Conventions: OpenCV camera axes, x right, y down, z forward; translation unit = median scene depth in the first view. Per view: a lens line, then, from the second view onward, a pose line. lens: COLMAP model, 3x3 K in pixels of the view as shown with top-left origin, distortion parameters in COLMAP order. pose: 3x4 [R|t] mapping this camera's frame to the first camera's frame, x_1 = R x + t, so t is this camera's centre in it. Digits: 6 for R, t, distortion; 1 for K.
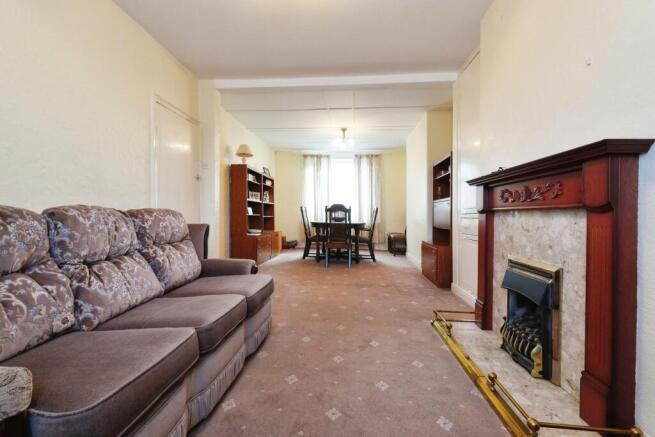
lens RADIAL K [[281.1, 0, 326.7], [0, 281.1, 217.8], [0, 0, 1]] dist [0.000467, 0.000248]
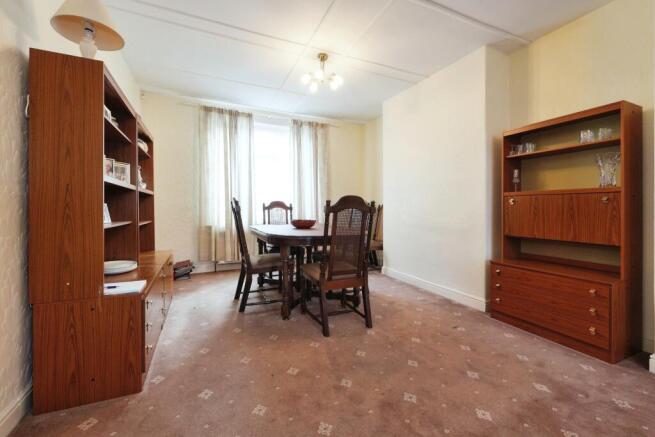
lens RADIAL K [[281.1, 0, 331.6], [0, 281.1, 207.3], [0, 0, 1]] dist [0.000467, 0.000248]
pose [[0.867096, -0.007197, 0.498089, -0.167096], [0.012526, 0.999894, -0.007358, -0.021121], [-0.497983, 0.012619, 0.867095, 0.465795]]
